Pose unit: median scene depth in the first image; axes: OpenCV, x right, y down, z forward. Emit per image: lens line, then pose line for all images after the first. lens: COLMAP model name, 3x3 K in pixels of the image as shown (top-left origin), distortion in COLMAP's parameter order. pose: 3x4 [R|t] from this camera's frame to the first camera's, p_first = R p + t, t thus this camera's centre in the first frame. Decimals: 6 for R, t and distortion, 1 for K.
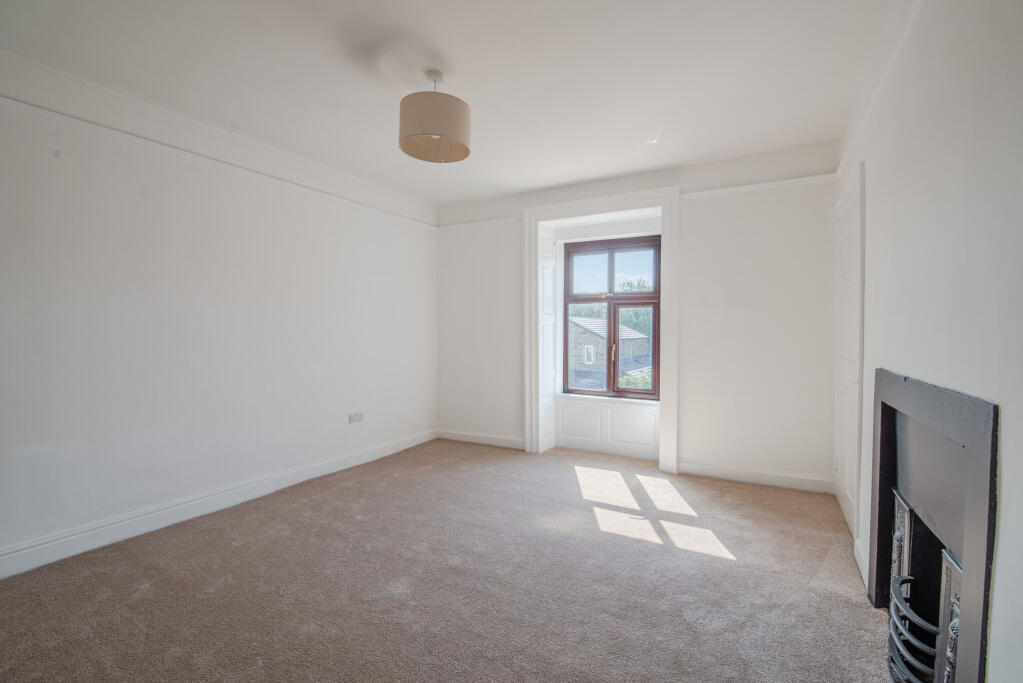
lens RADIAL K [[428.8, 0, 512.4], [0, 428.8, 364.2], [0, 0, 1]] dist [-0.000776, -0.000121]
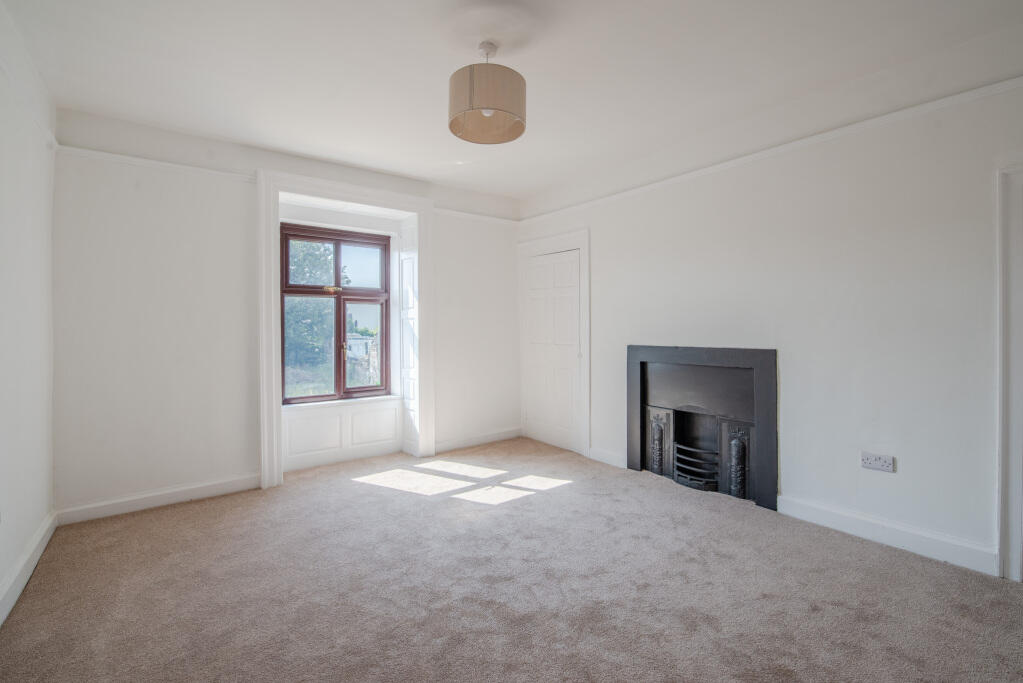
lens RADIAL K [[443.2, 0, 511.5], [0, 443.2, 341.5], [0, 0, 1]] dist [-0.000856, -0.000311]
pose [[0.443522, -0.038398, 0.895441, -0.484355], [0.080922, 0.996717, 0.002659, -0.021812], [-0.892603, 0.071282, 0.445173, 0.255414]]
